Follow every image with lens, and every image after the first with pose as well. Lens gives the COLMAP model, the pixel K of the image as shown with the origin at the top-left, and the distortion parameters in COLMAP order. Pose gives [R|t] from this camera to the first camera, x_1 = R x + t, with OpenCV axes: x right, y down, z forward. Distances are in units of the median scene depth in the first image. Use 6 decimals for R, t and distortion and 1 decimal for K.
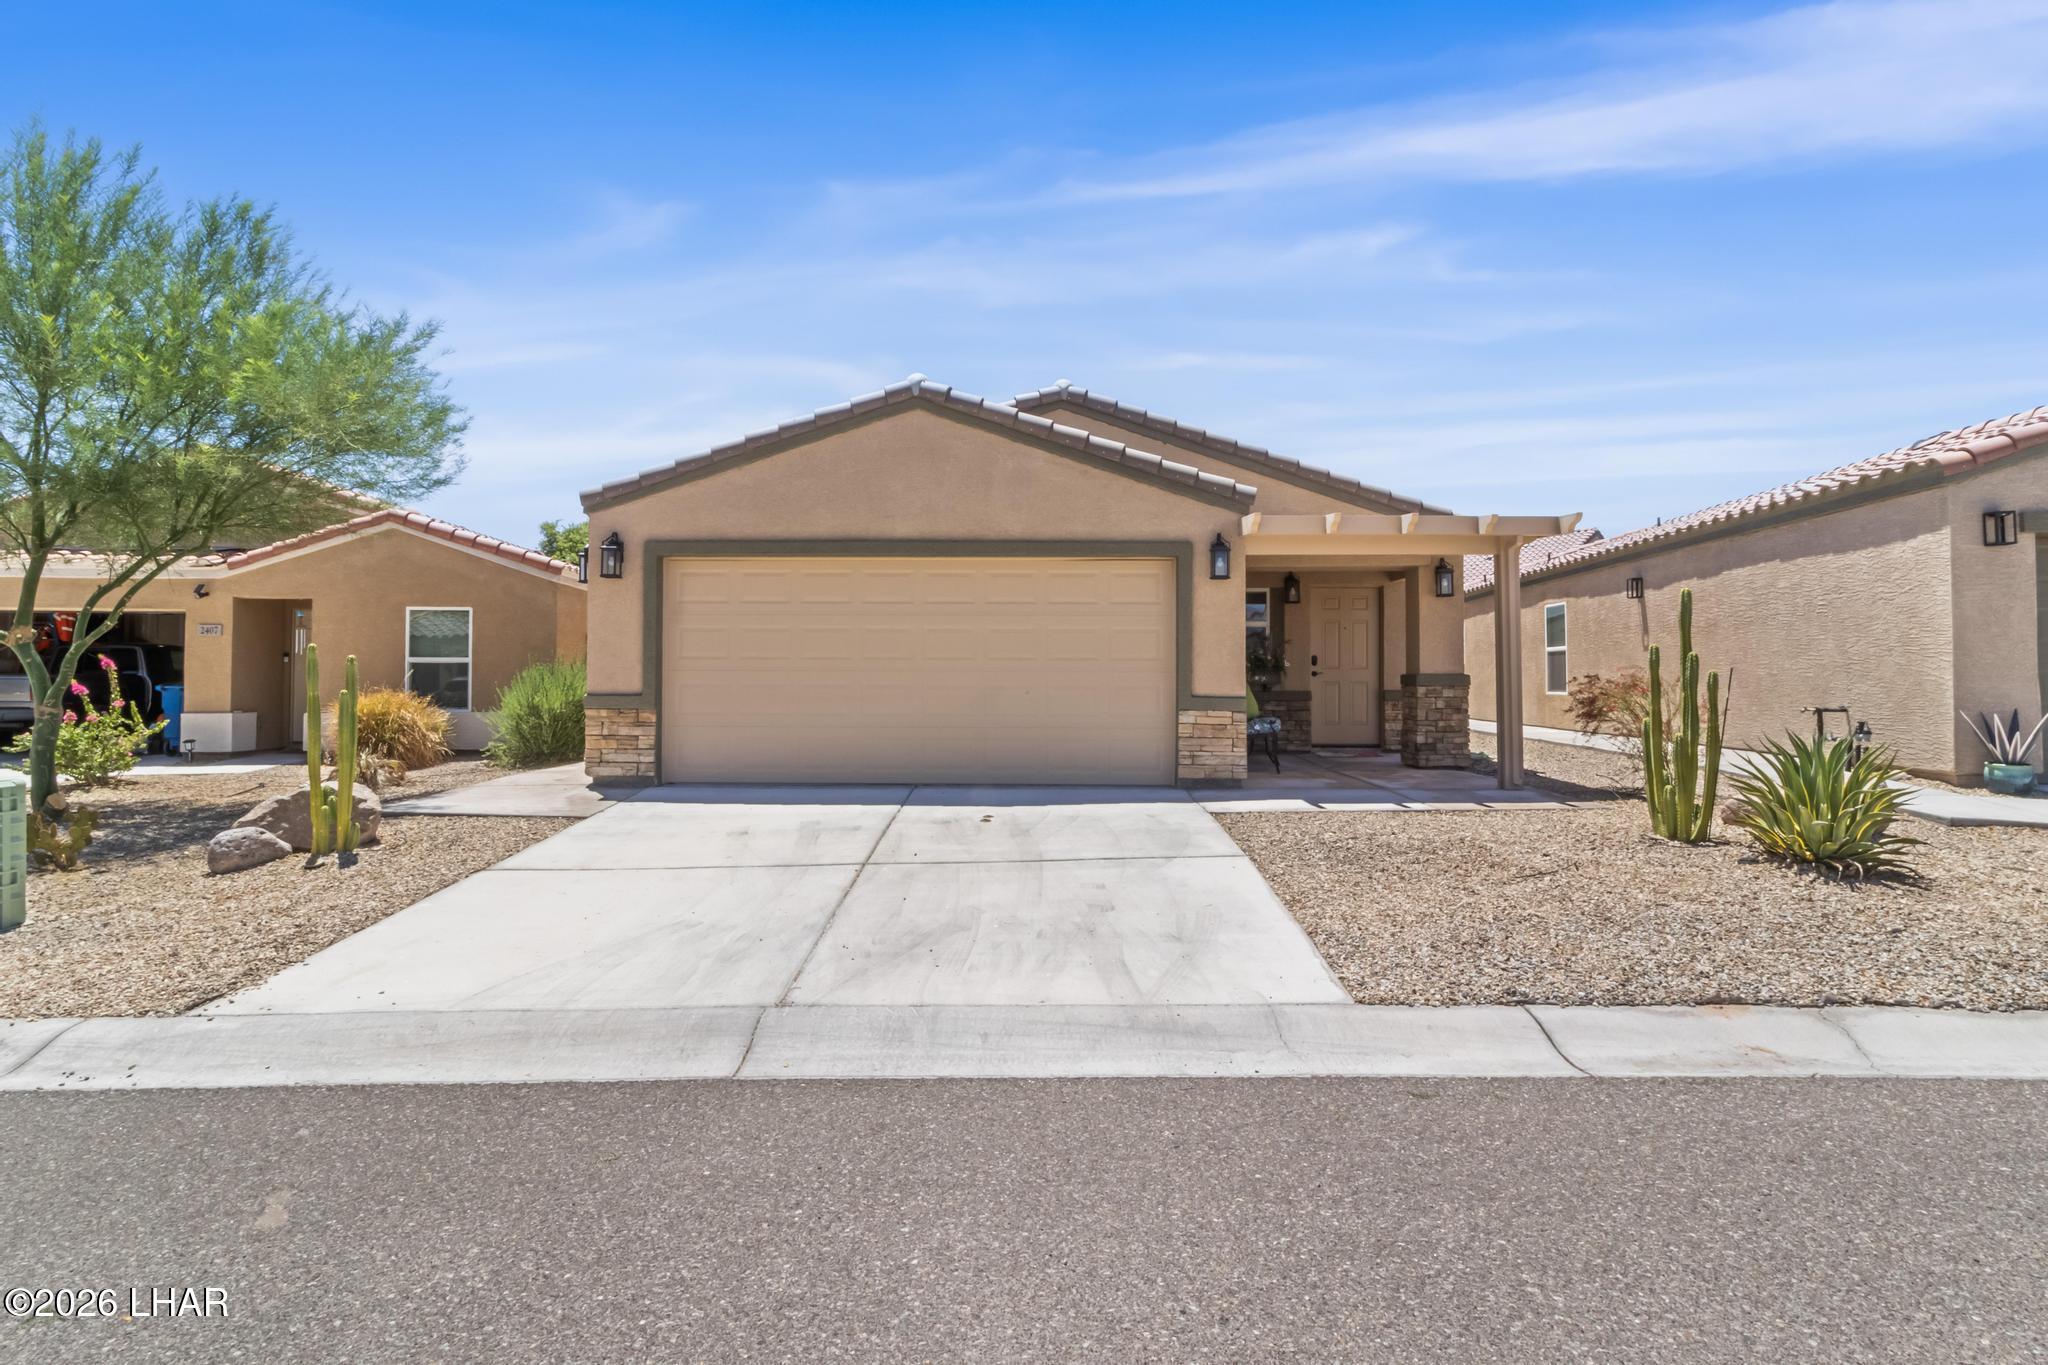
lens RADIAL K [[1066.3, 0, 1024.0], [0, 1066.3, 682.5], [0, 0, 1]] dist [0.000851, -0.000223]
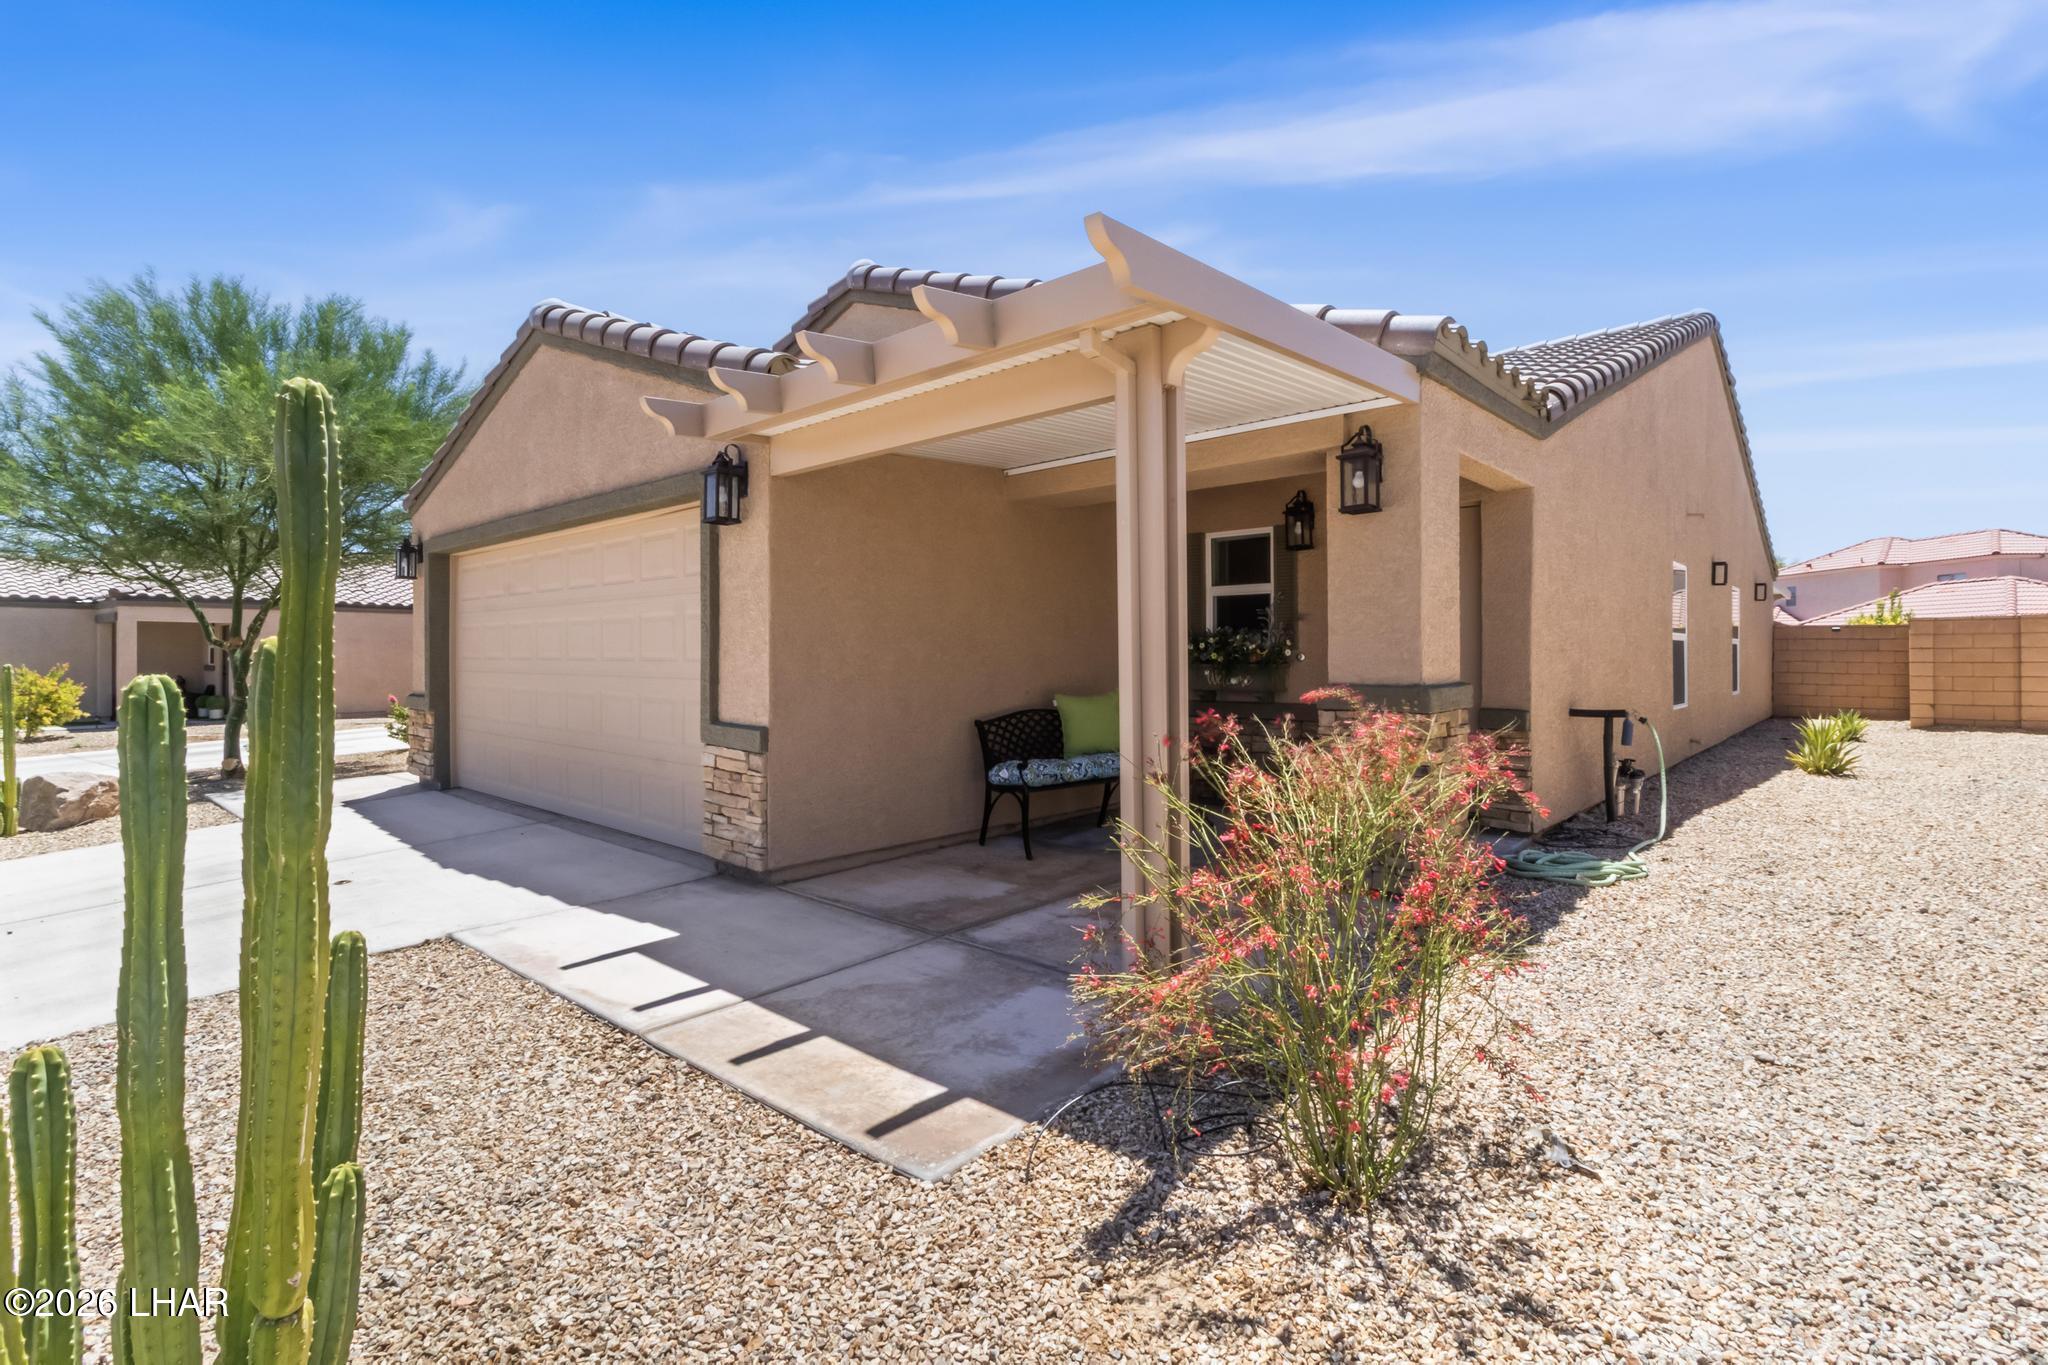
lens RADIAL K [[968.1, 0, 1029.0], [0, 968.1, 665.9], [0, 0, 1]] dist [0.115712, -0.000034]
pose [[0.731524, 0.004226, -0.681802, 0.660062], [0.002715, 0.999955, 0.009110, -0.023231], [0.681810, -0.008515, 0.731480, 0.691714]]
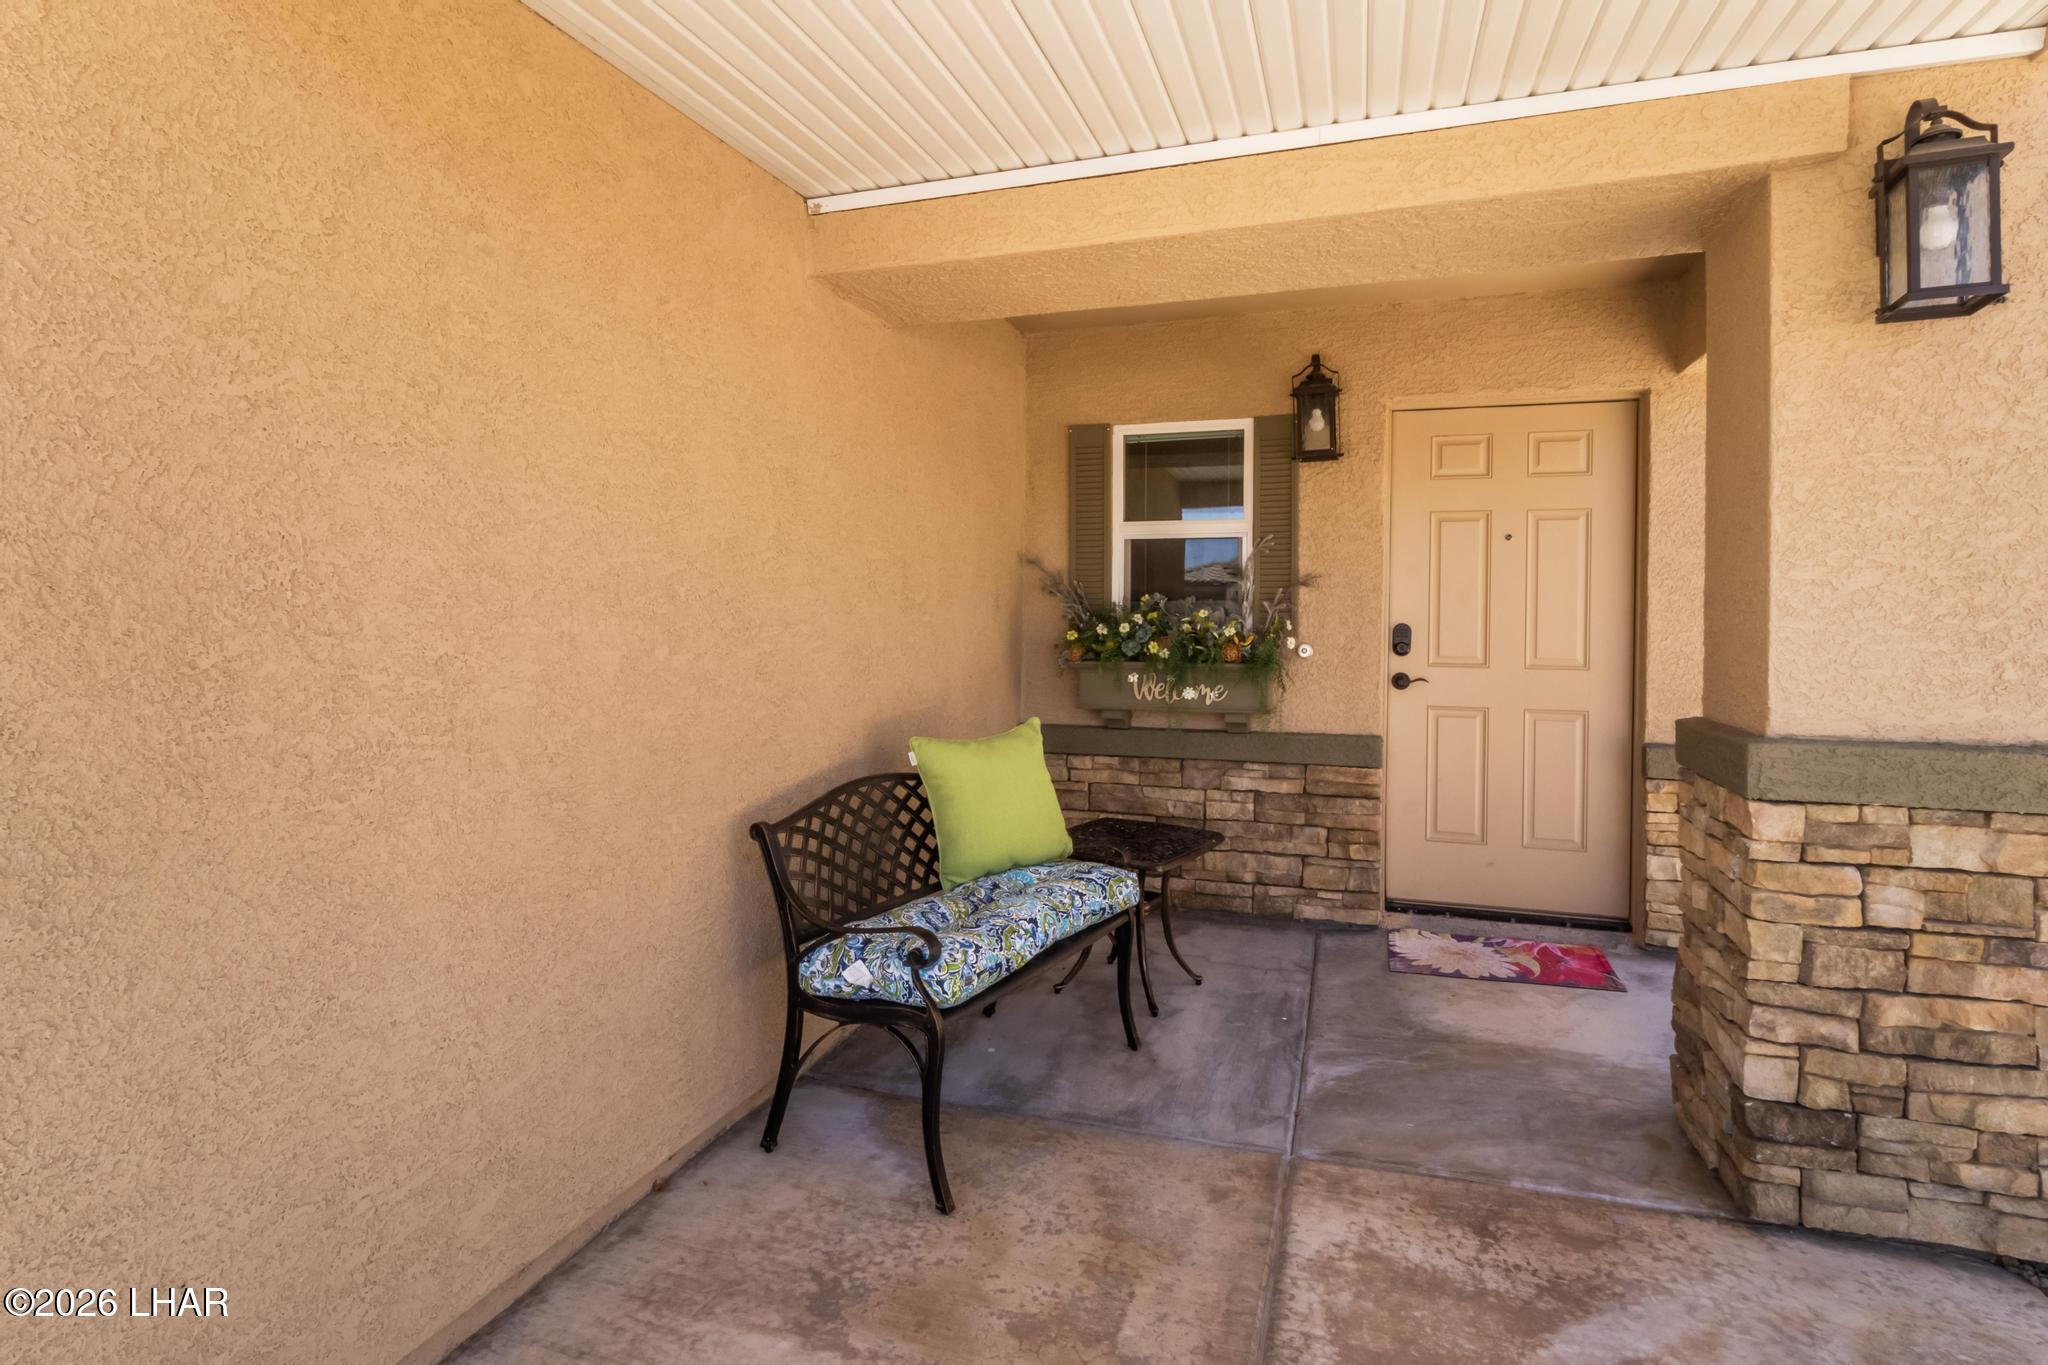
lens RADIAL K [[1002.6, 0, 1039.1], [0, 1002.6, 643.8], [0, 0, 1]] dist [0.002314, 0.000288]
pose [[0.953863, 0.011647, -0.300016, 0.347610], [-0.007581, 0.999863, 0.014713, -0.030710], [0.300146, -0.011760, 0.953821, 0.913241]]
